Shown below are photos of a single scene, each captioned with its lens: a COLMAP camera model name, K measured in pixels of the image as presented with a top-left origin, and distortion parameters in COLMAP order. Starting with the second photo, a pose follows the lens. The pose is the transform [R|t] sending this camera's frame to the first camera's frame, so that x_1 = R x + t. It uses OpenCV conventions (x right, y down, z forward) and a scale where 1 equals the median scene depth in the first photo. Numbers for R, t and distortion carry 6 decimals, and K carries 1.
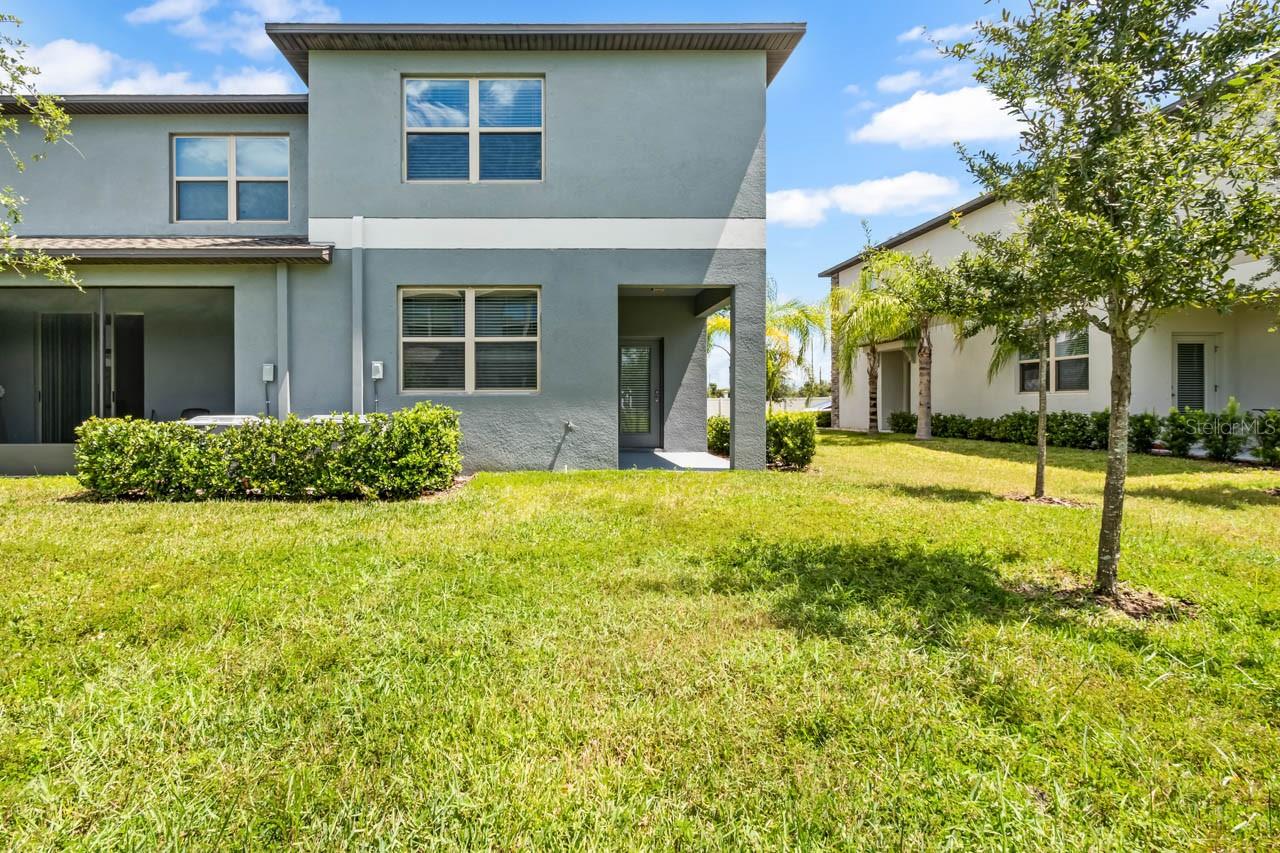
lens RADIAL K [[582.3, 0, 576.6], [0, 582.3, 409.1], [0, 0, 1]] dist [0.001953, -0.002141]
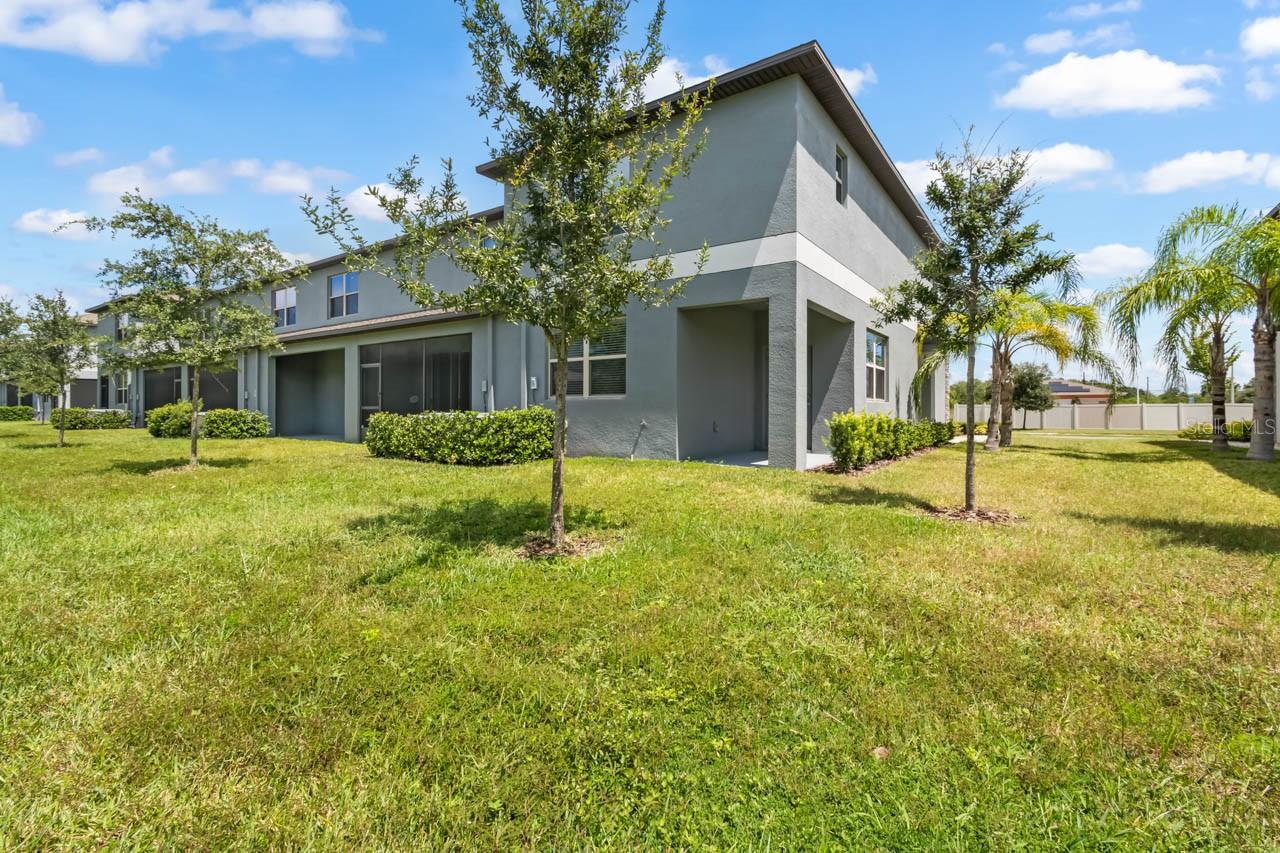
lens RADIAL K [[582.3, 0, 645.8], [0, 582.3, 415.1], [0, 0, 1]] dist [0.001953, -0.002141]
pose [[0.814720, 0.008826, -0.579787, 0.717768], [-0.008508, 0.999958, 0.003267, 0.005229], [0.579792, 0.002271, 0.814761, -0.021591]]
